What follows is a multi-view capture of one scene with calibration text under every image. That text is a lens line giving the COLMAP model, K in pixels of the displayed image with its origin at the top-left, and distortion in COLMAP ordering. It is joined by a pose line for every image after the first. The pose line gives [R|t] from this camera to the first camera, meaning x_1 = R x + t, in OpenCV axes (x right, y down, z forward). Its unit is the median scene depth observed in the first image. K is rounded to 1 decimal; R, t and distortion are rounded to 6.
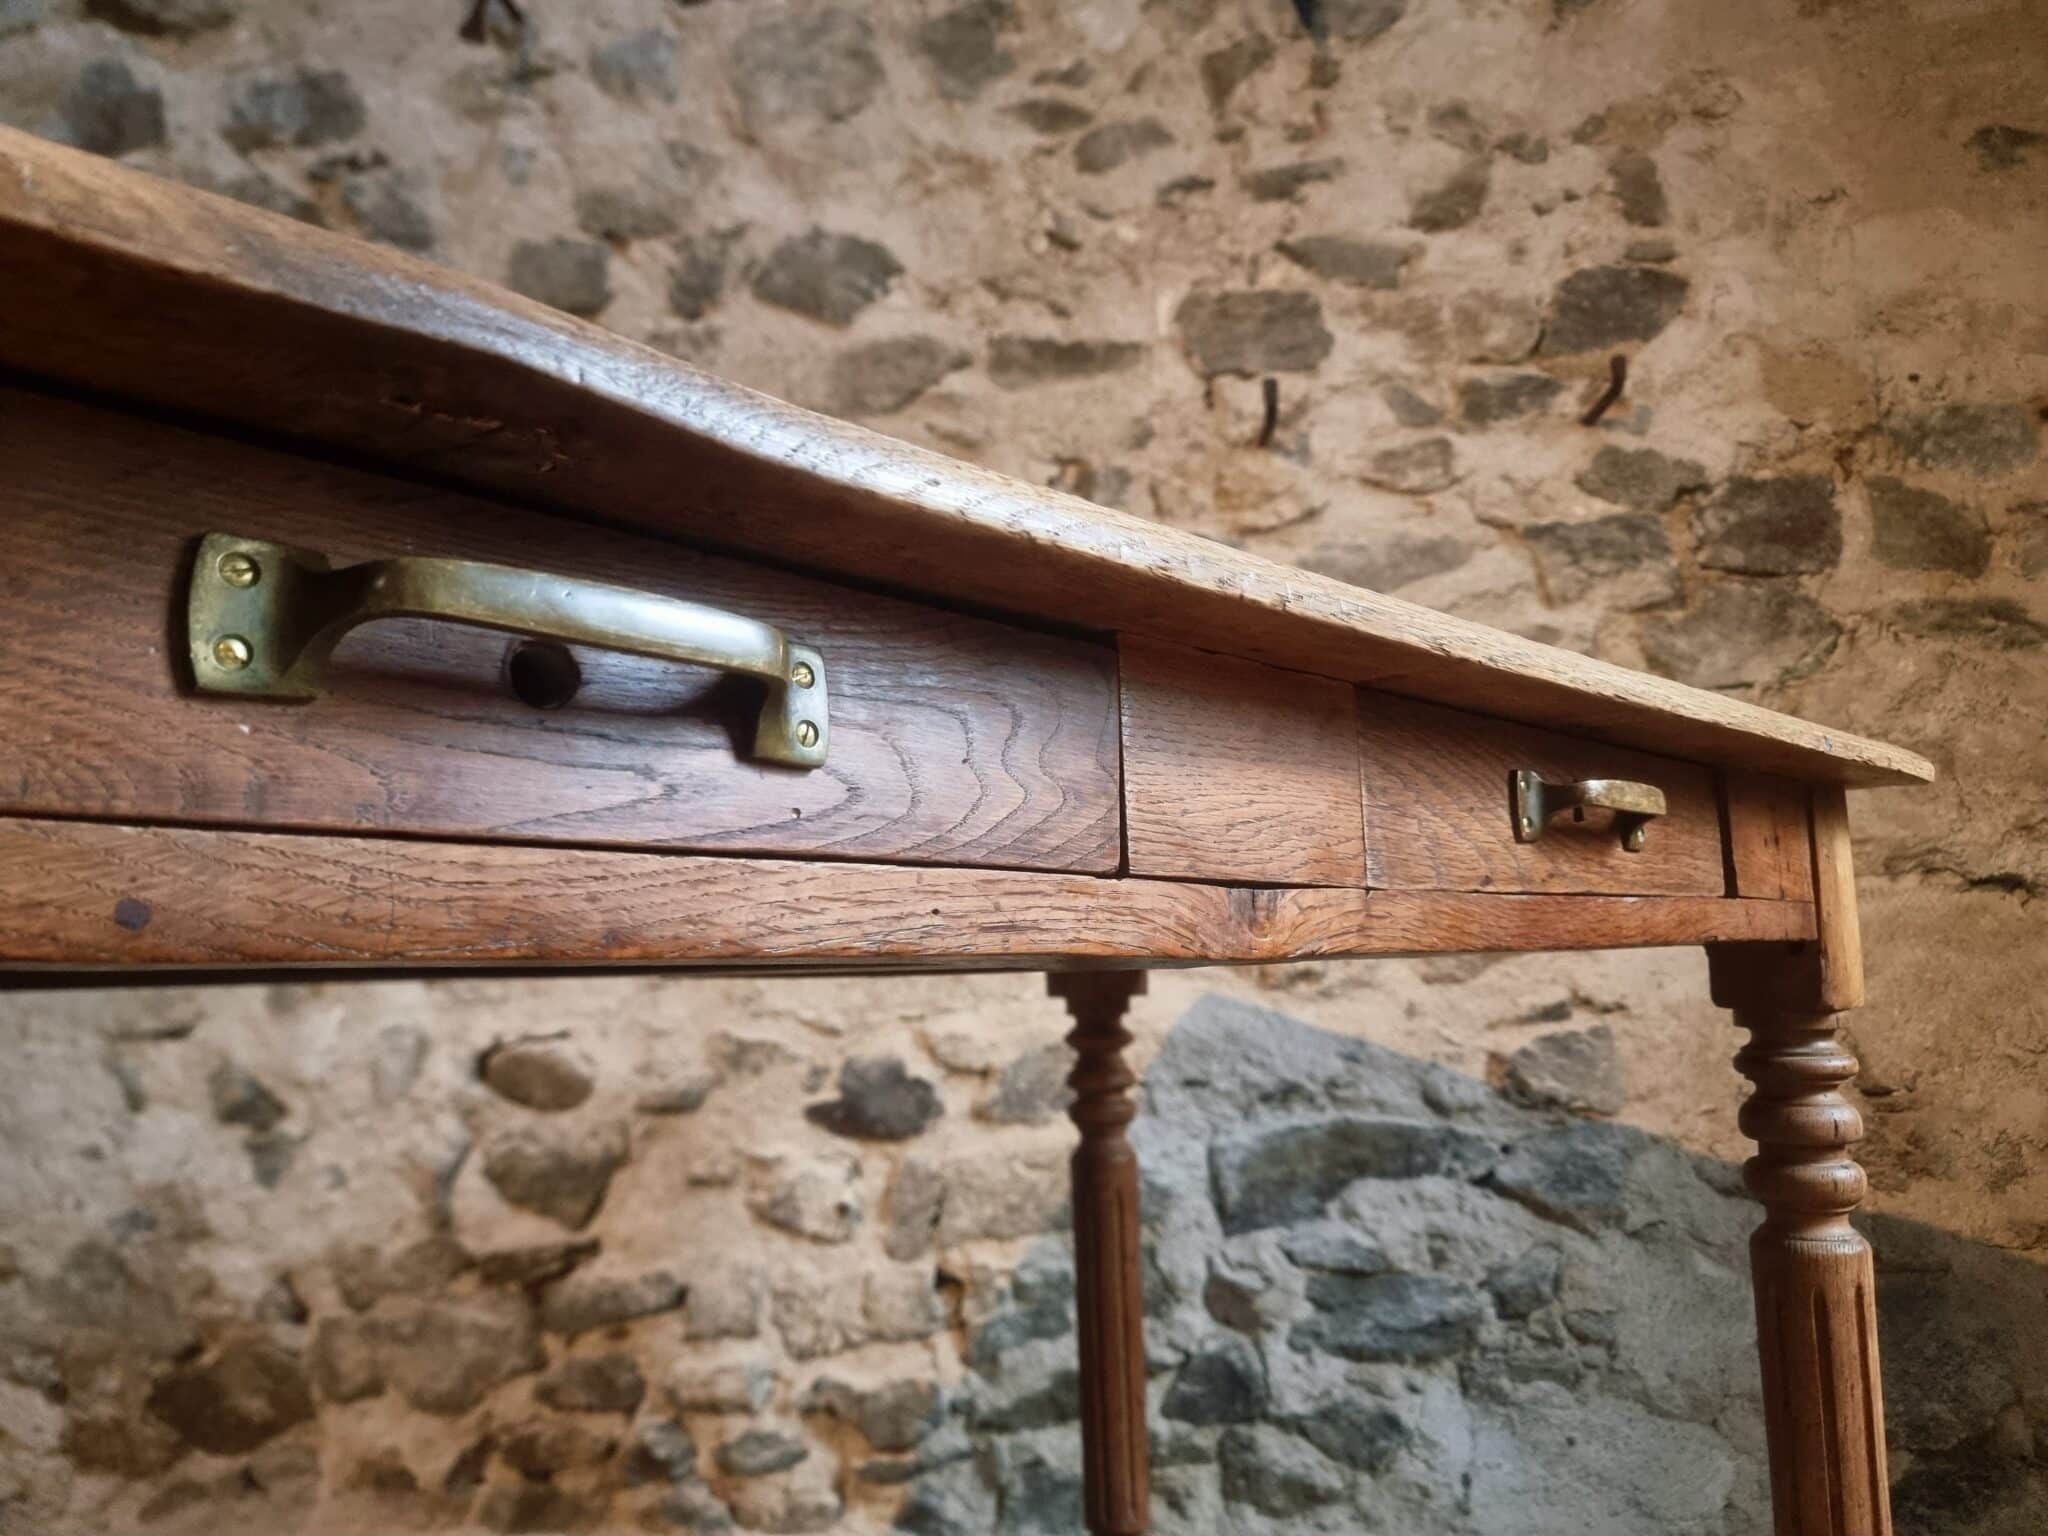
lens RADIAL K [[1403.2, 0, 1040.0], [0, 1403.2, 770.8], [0, 0, 1]] dist [0.055931, -0.061551]
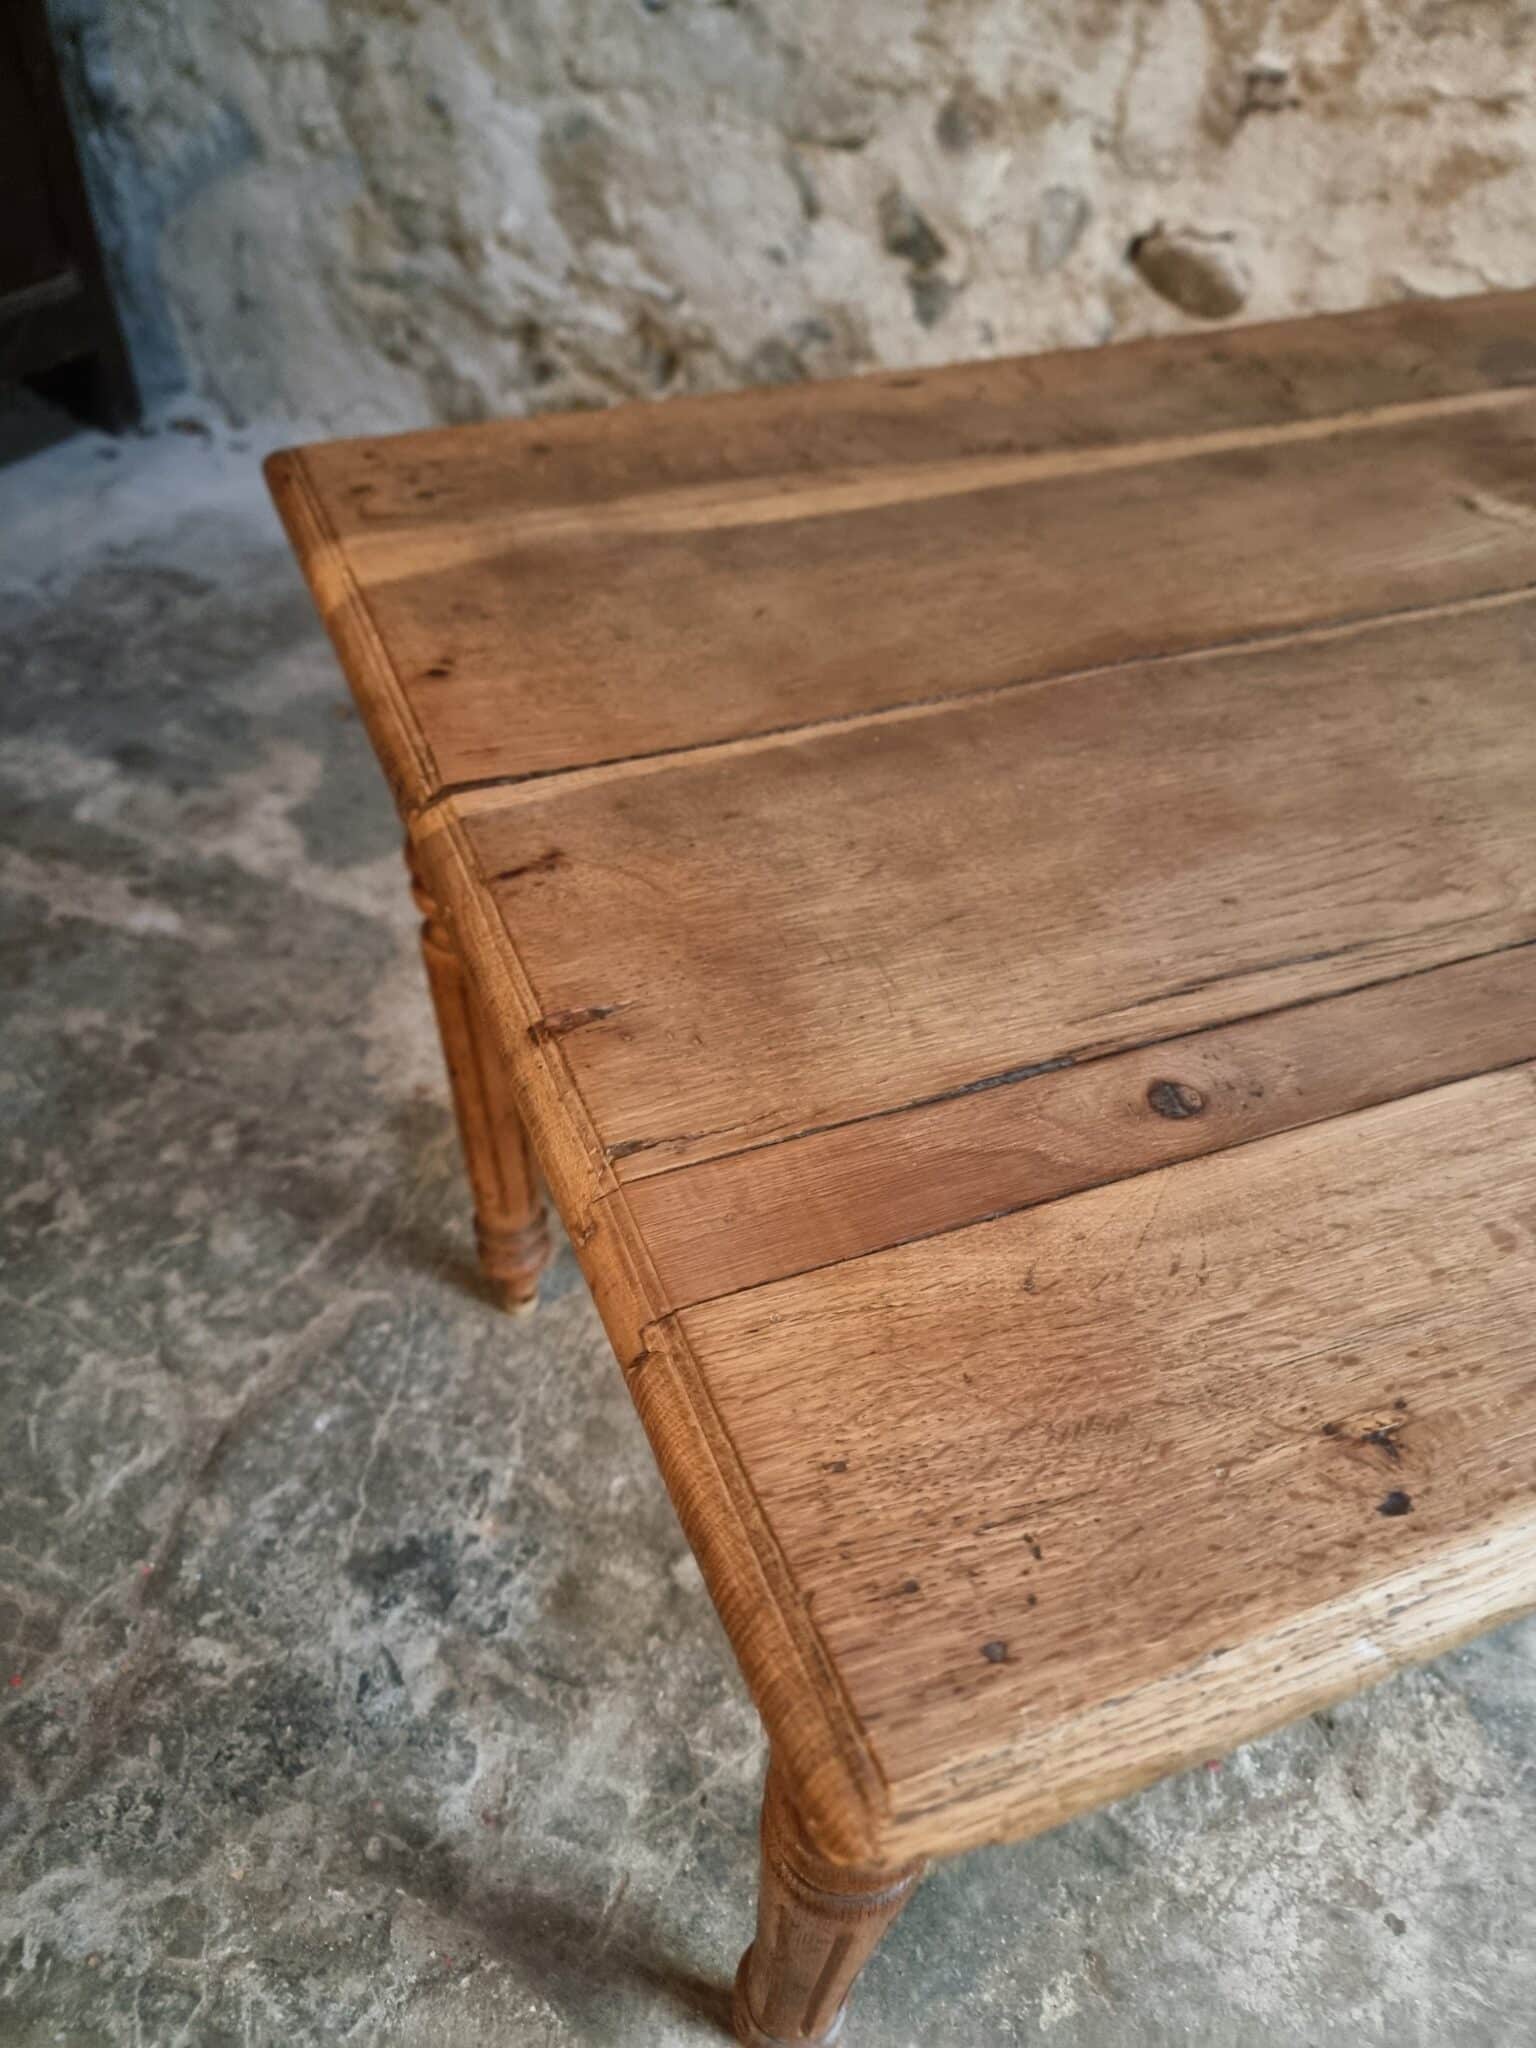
lens RADIAL K [[1475.7, 0, 756.3], [0, 1475.7, 1034.4], [0, 0, 1]] dist [0.039053, -0.033985]
pose [[0.917225, 0.332754, -0.219028, -0.230599], [-0.018616, 0.585012, 0.810811, -0.313907], [0.397935, -0.739618, 0.542782, -0.077205]]
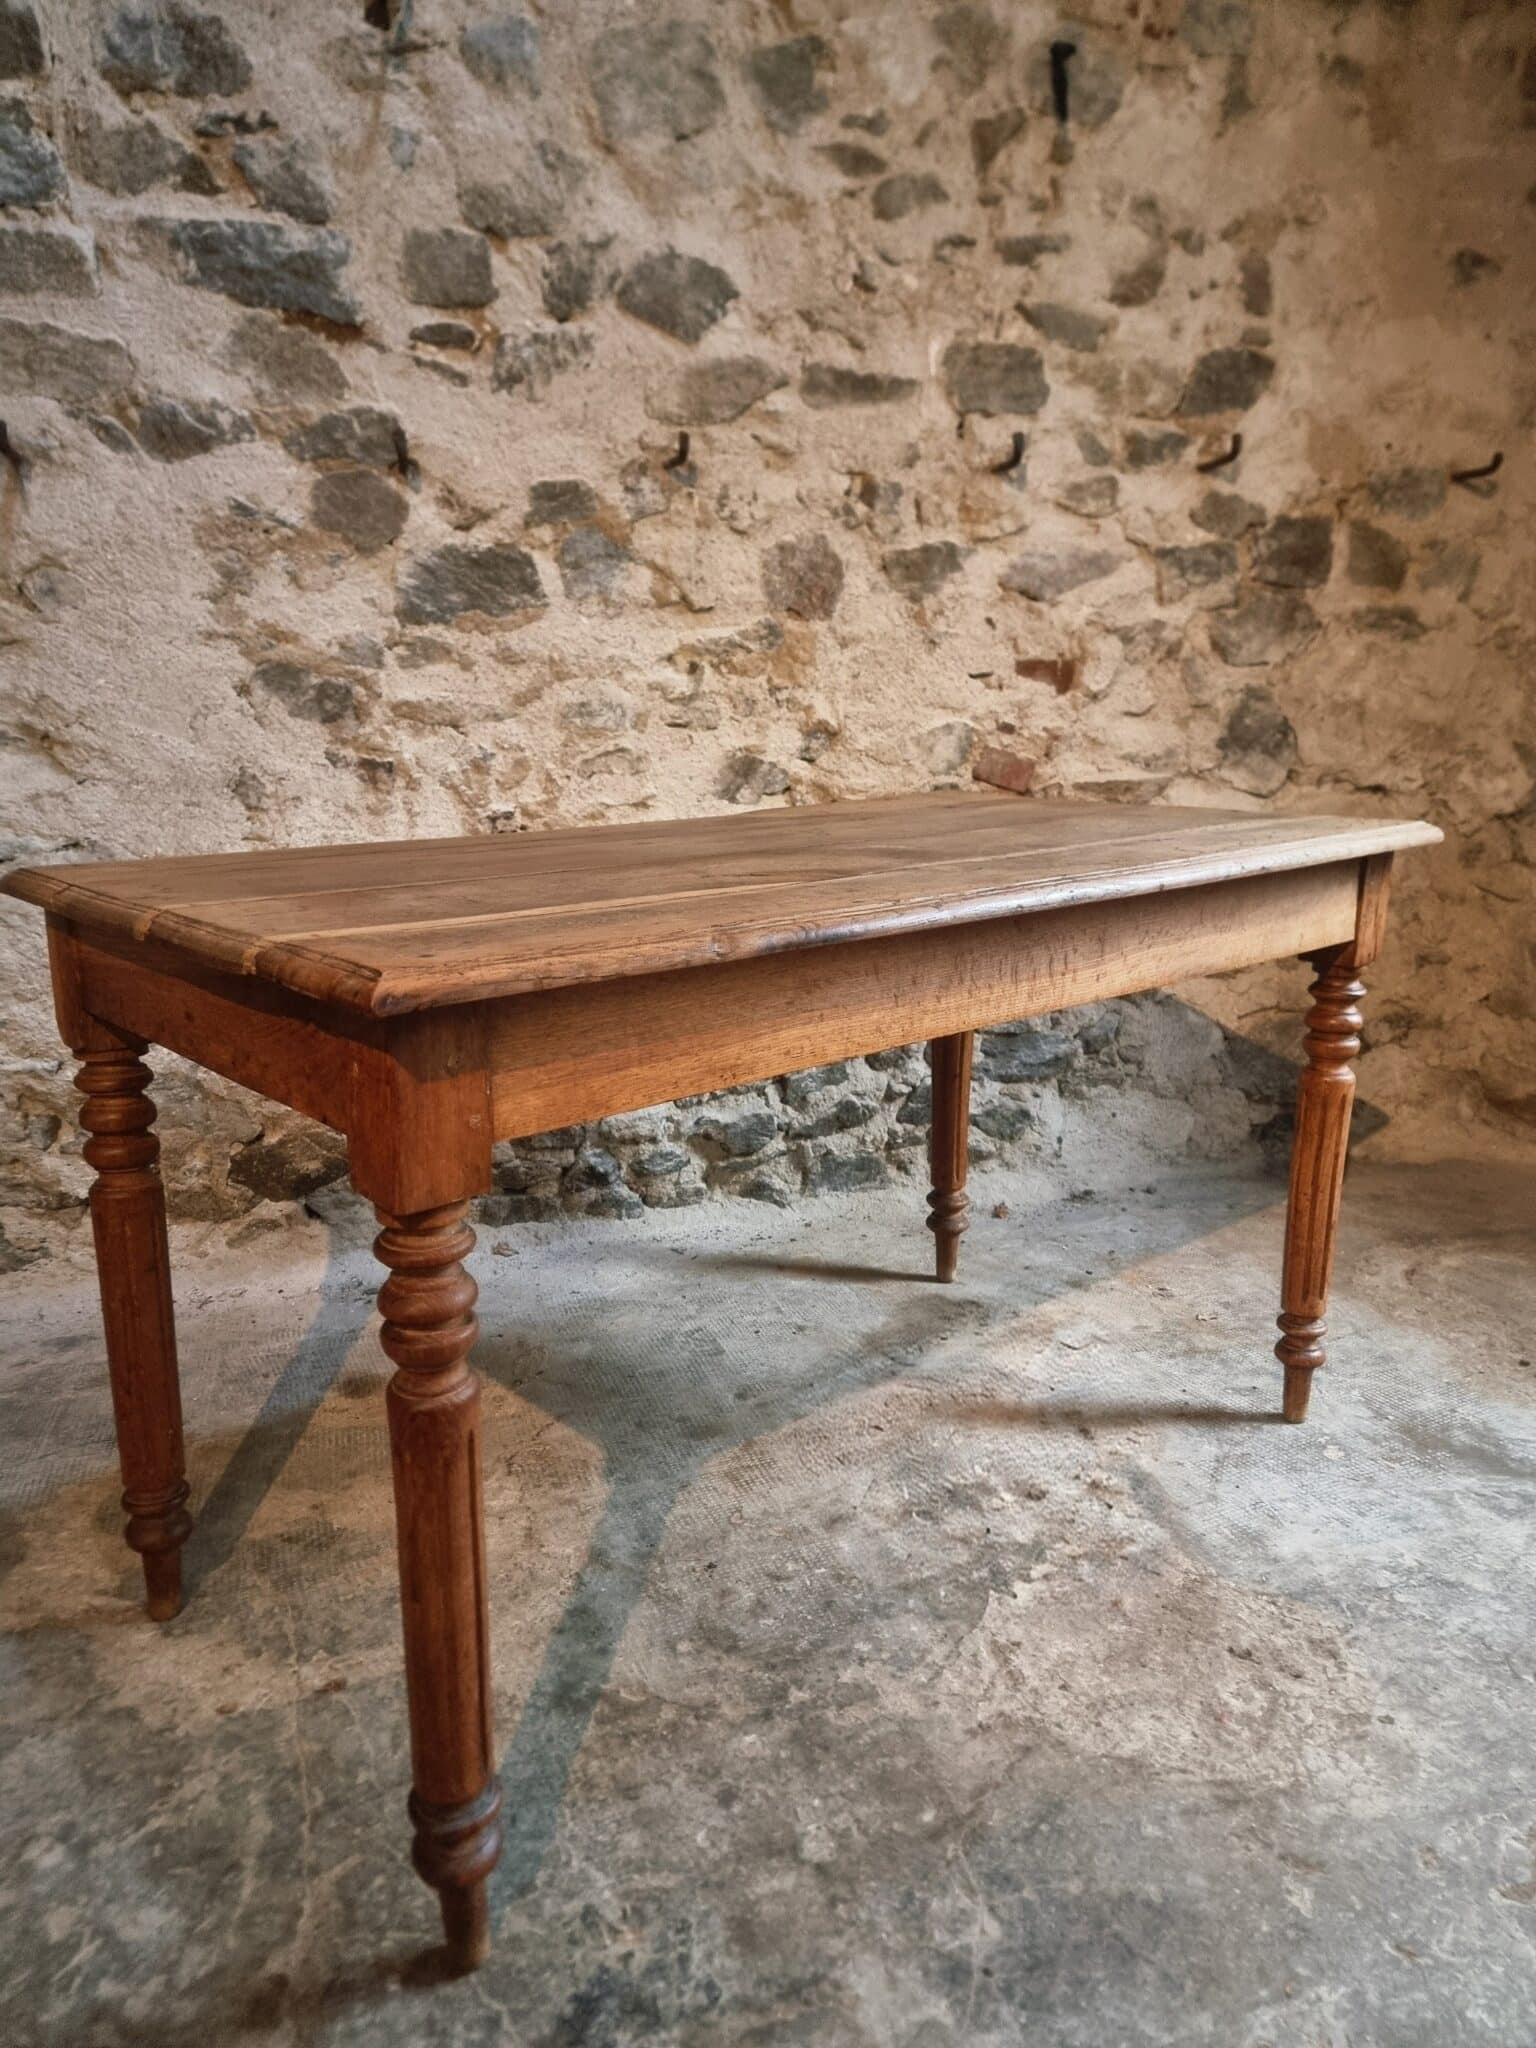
lens RADIAL K [[1433.3, 0, 751.6], [0, 1433.3, 1038.0], [0, 0, 1]] dist [0.085965, -0.080879]
pose [[0.949873, -0.064741, 0.305860, -0.559576], [-0.050351, 0.933873, 0.354042, -0.215687], [-0.308555, -0.351695, 0.883801, -0.386598]]
